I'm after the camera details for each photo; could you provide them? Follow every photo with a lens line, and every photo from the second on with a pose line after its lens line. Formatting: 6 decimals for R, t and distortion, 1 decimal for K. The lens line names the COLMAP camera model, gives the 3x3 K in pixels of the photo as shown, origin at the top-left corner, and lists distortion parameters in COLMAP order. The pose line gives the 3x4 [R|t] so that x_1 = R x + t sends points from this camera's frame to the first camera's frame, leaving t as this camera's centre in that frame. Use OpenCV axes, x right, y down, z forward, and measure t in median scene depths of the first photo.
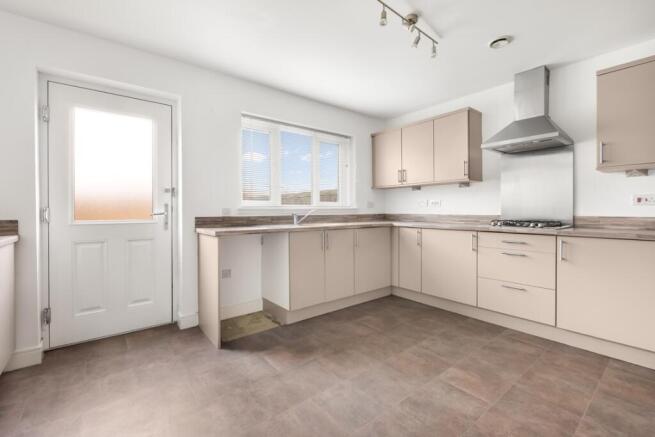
lens RADIAL K [[288.6, 0, 327.5], [0, 288.6, 218.5], [0, 0, 1]] dist [-0.001730, -0.000469]
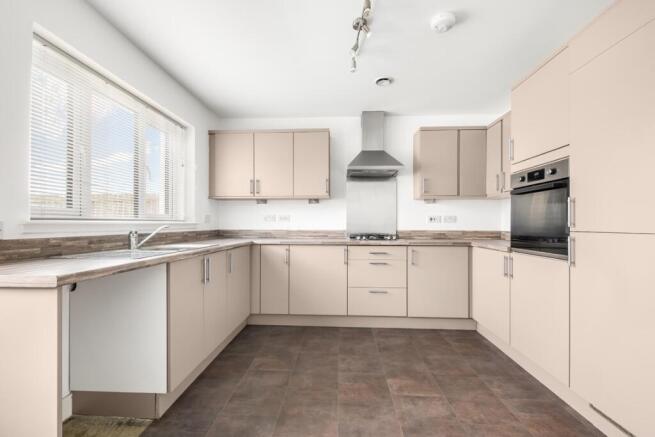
lens RADIAL K [[293.2, 0, 326.8], [0, 293.2, 227.1], [0, 0, 1]] dist [0.001145, -0.000120]
pose [[0.665997, -0.003755, 0.745945, -0.357040], [0.018147, 0.999773, -0.011169, -0.013636], [-0.745734, 0.020975, 0.665914, 0.329004]]
